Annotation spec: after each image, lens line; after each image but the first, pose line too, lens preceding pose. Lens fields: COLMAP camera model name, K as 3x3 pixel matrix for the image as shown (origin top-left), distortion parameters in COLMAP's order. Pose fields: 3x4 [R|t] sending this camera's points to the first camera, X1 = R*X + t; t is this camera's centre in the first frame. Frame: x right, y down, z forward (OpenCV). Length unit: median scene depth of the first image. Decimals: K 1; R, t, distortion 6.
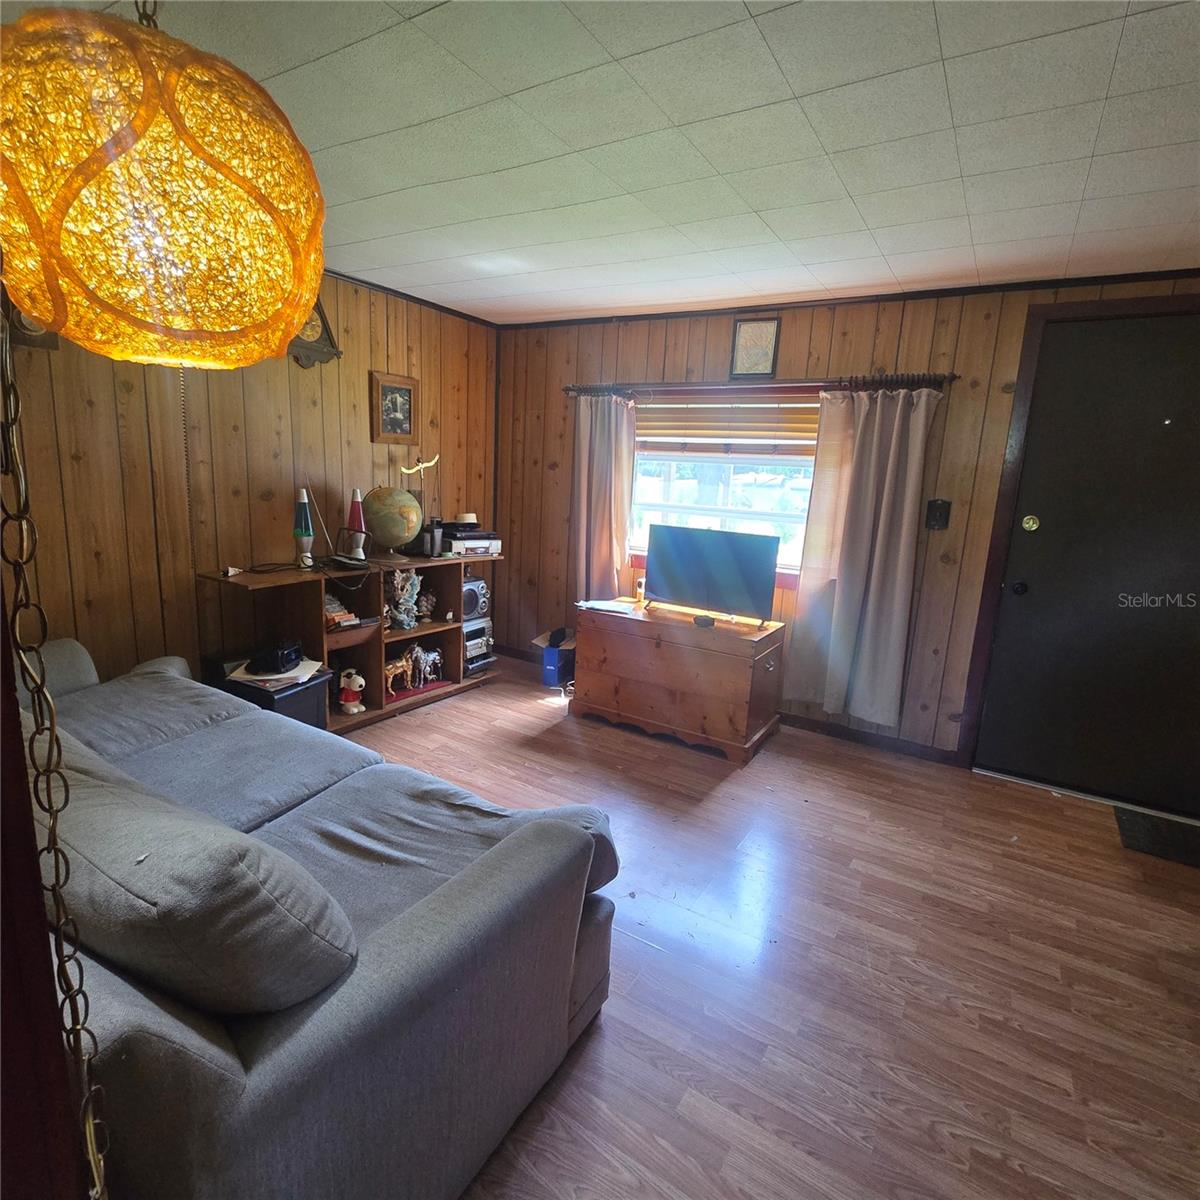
lens RADIAL K [[654.0, 0, 602.3], [0, 654.0, 596.1], [0, 0, 1]] dist [0.001752, -0.003284]
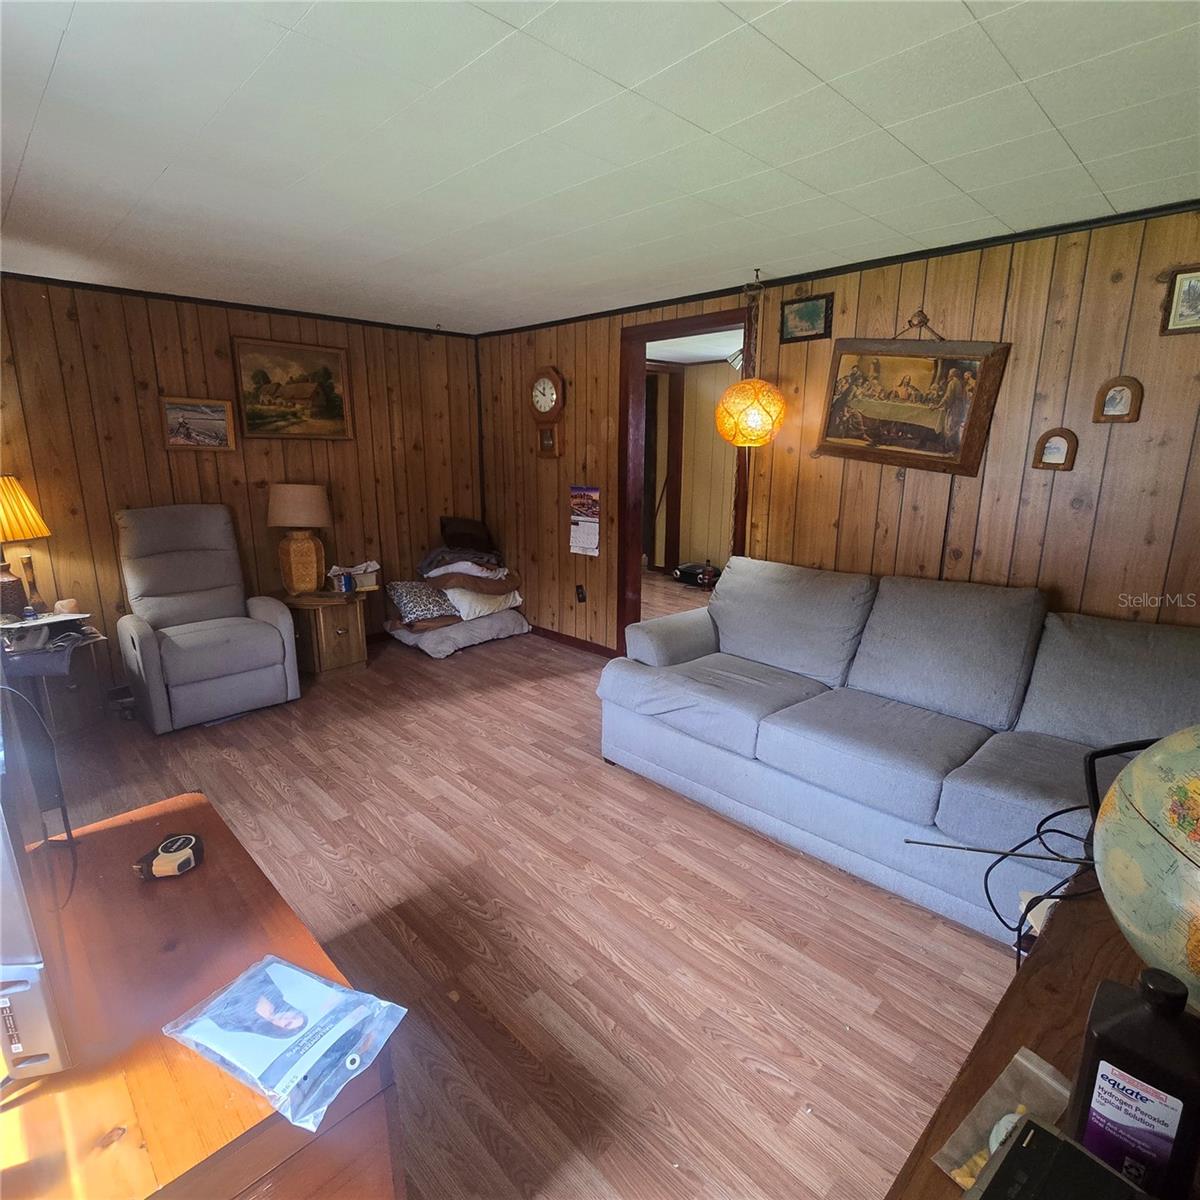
lens RADIAL K [[654.0, 0, 602.3], [0, 654.0, 596.1], [0, 0, 1]] dist [0.001752, -0.003284]
pose [[-0.970068, -0.109419, 0.216783, -0.221973], [-0.009945, 0.909881, 0.414750, -0.361167], [-0.242629, 0.400180, -0.883735, 1.585958]]
